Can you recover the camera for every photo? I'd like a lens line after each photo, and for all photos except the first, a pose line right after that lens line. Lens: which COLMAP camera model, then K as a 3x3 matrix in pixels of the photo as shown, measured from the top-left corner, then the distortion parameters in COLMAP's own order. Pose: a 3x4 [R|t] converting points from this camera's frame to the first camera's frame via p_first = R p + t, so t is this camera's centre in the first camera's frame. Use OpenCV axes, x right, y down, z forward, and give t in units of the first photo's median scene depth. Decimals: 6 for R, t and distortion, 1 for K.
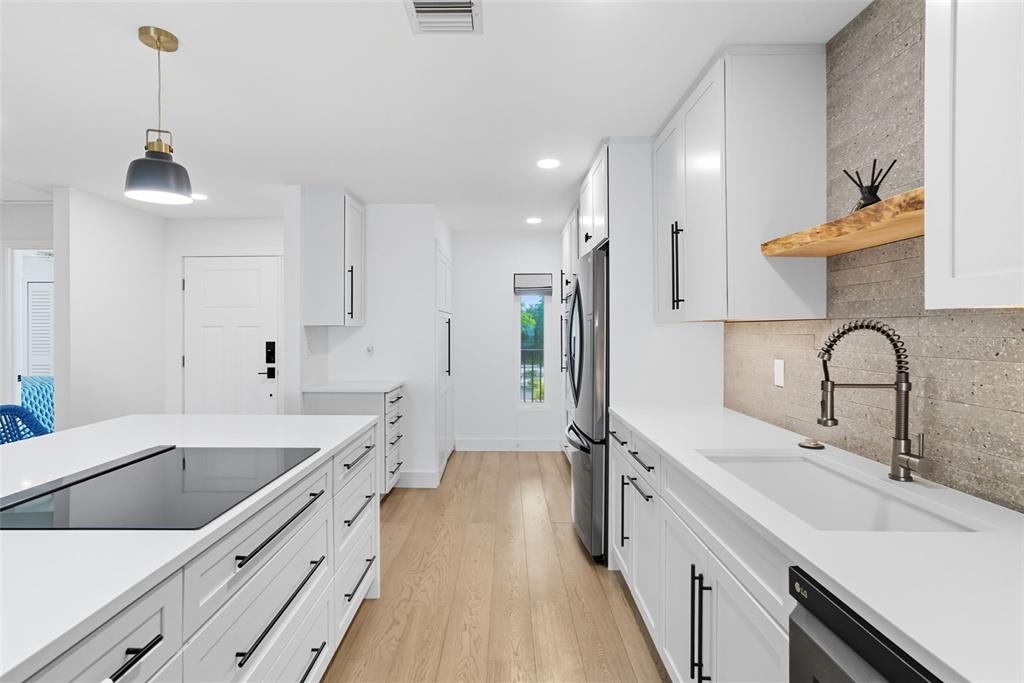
lens RADIAL K [[495.3, 0, 473.4], [0, 495.3, 333.6], [0, 0, 1]] dist [-0.034876, 0.034777]
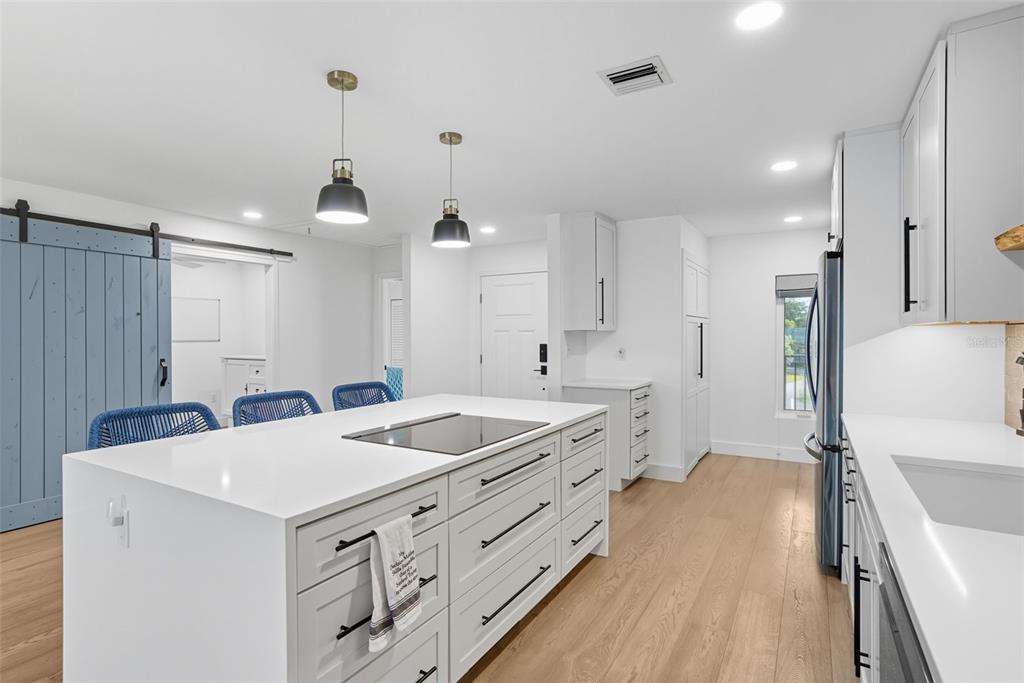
lens RADIAL K [[475.6, 0, 502.5], [0, 475.6, 345.5], [0, 0, 1]] dist [-0.000309, 0.000667]
pose [[0.873547, 0.009266, -0.486651, 0.140321], [-0.001388, 0.999862, 0.016547, 0.001542], [0.486738, -0.013779, 0.873440, -0.129120]]
